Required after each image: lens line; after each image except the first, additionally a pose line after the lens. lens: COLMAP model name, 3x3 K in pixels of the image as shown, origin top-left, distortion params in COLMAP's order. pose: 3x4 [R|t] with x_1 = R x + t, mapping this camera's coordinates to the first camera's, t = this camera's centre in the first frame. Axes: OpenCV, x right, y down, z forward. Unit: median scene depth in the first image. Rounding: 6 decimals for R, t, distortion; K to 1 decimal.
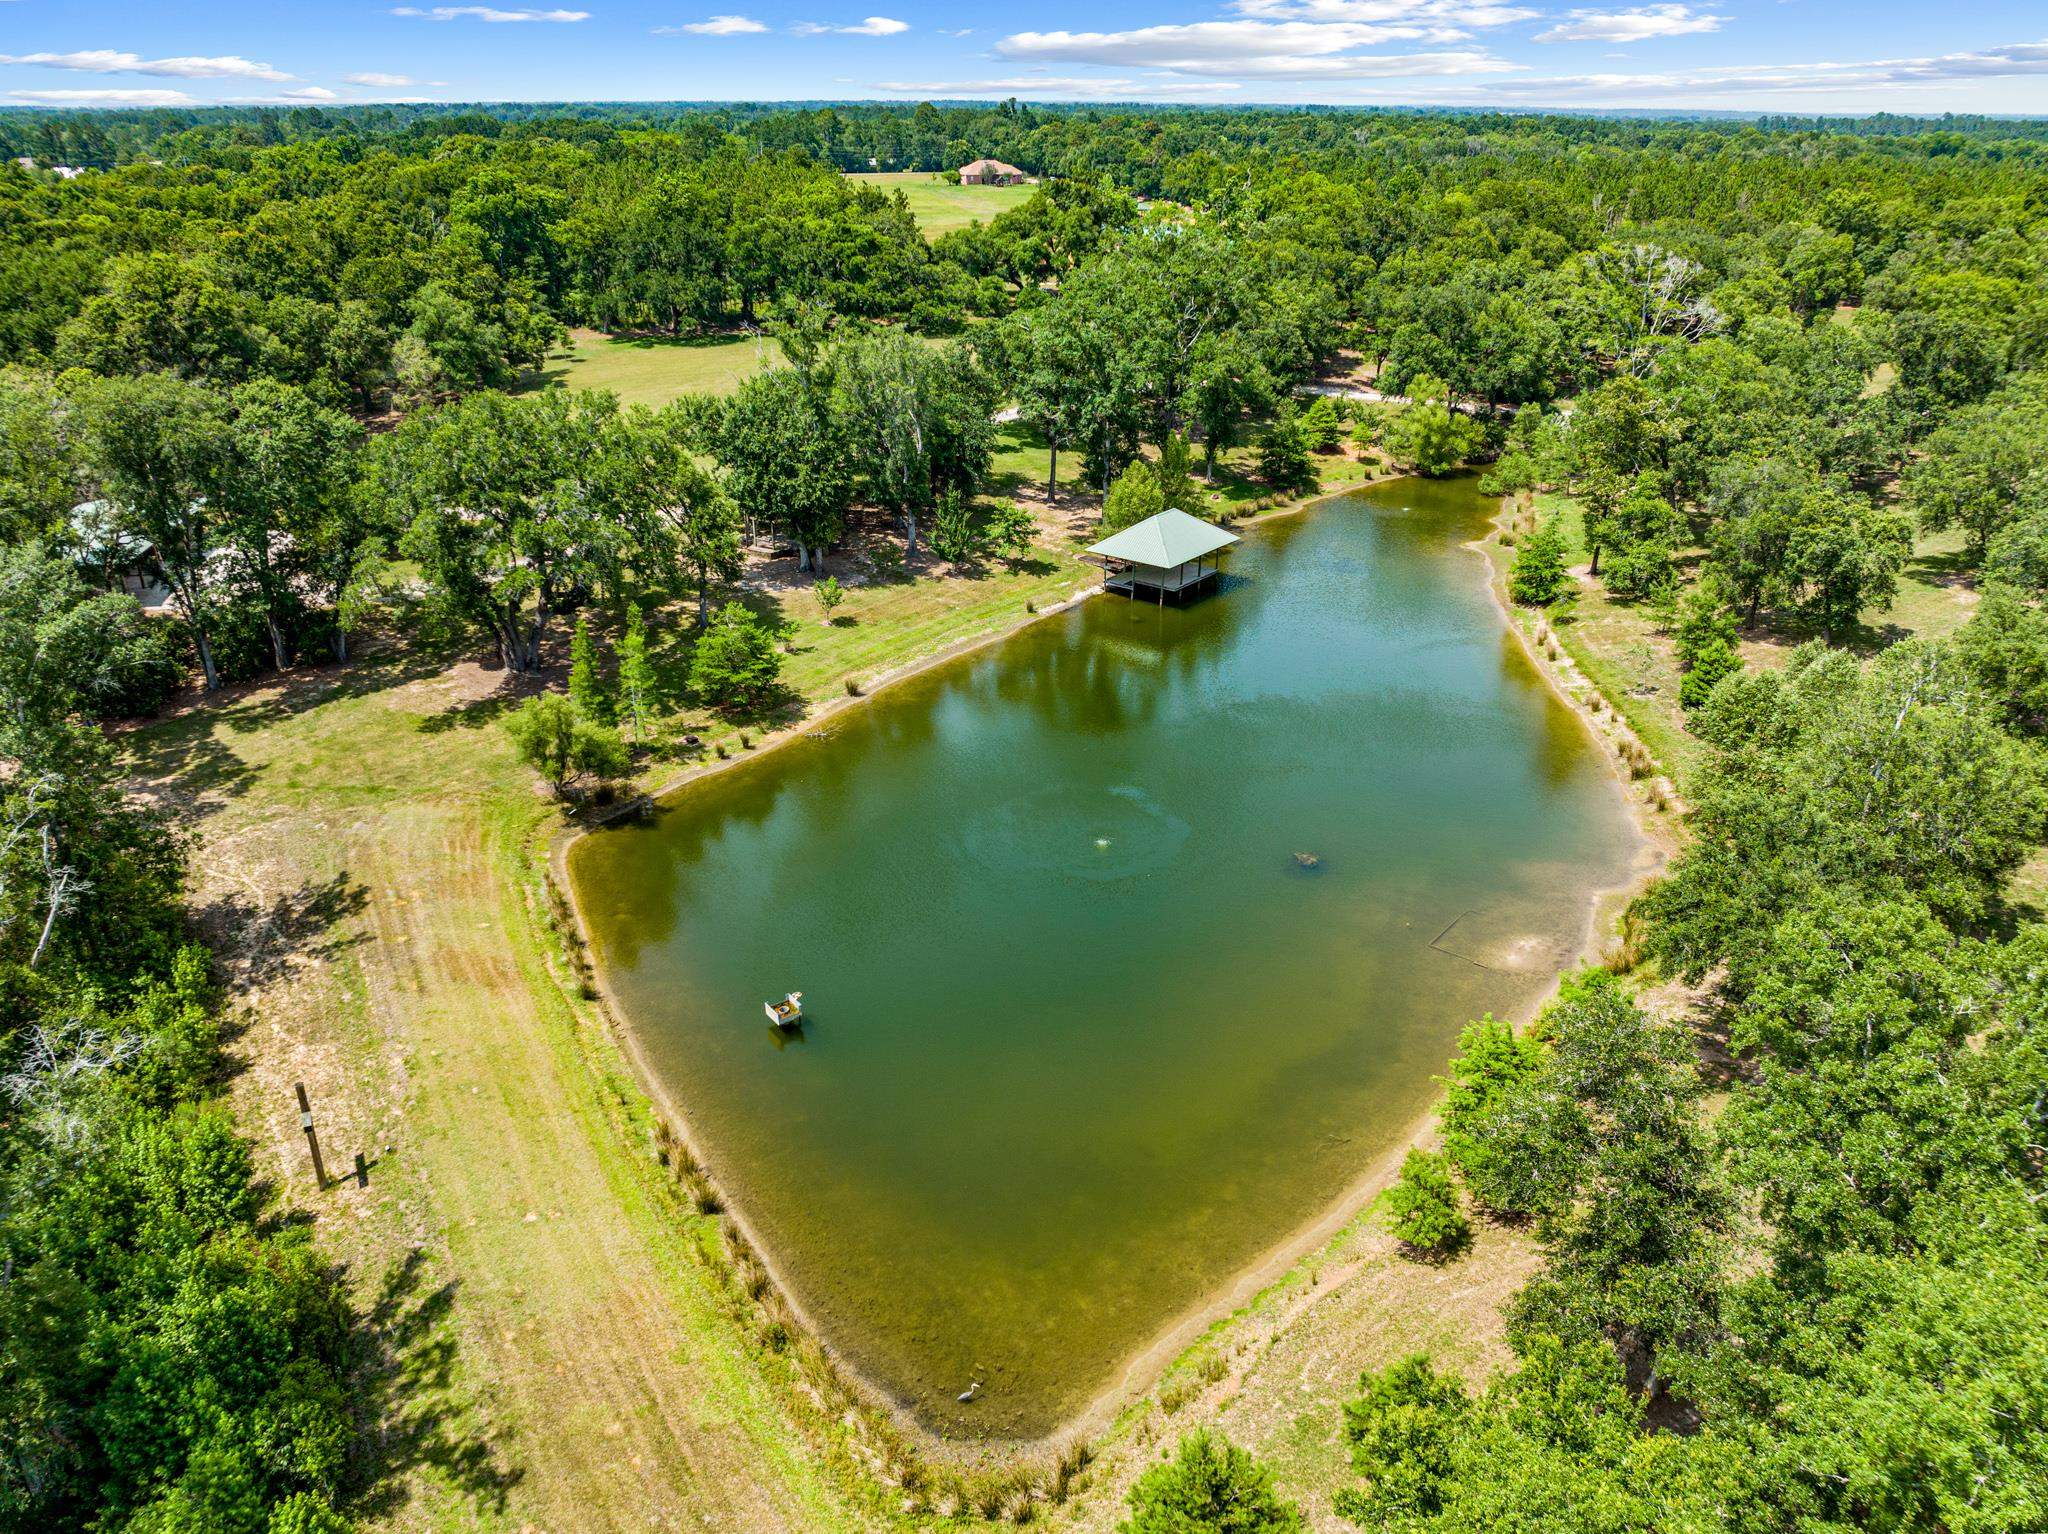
lens RADIAL K [[1408.0, 0, 1031.1], [0, 1408.0, 760.6], [0, 0, 1]] dist [-0.035514, 0.004508]
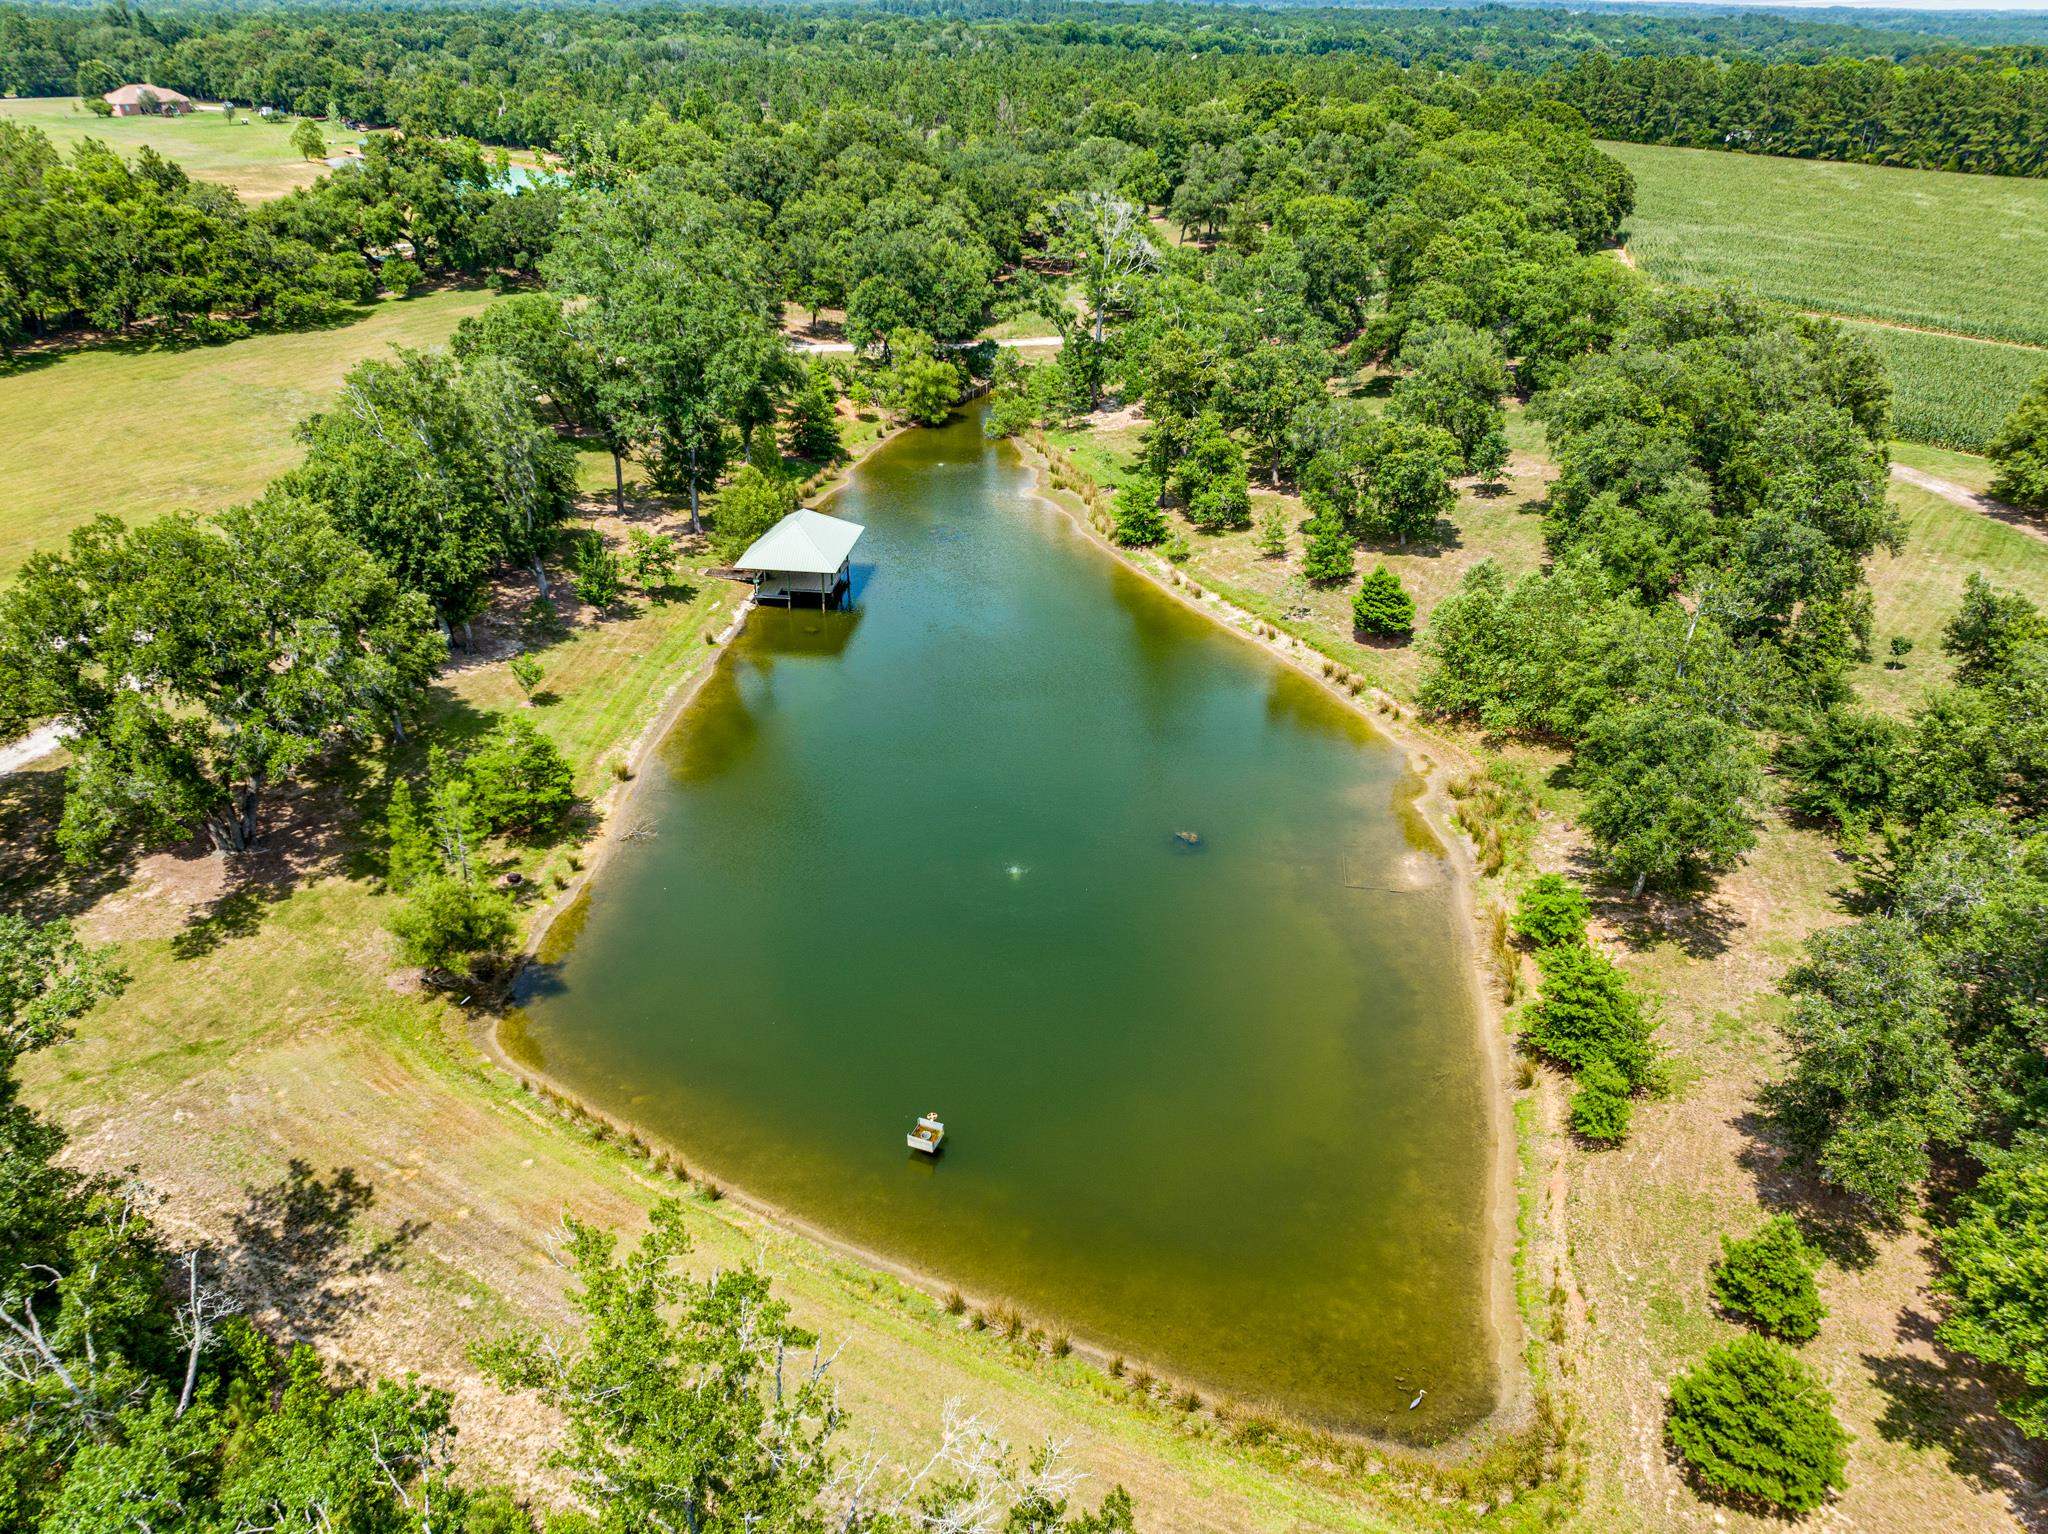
lens RADIAL K [[1408.0, 0, 1030.5], [0, 1408.0, 774.3], [0, 0, 1]] dist [-0.035514, 0.004508]
pose [[0.867836, -0.237082, 0.436638, -0.257281], [0.206494, 0.971423, 0.117041, -0.089210], [-0.451909, -0.011409, 0.891991, 0.052216]]
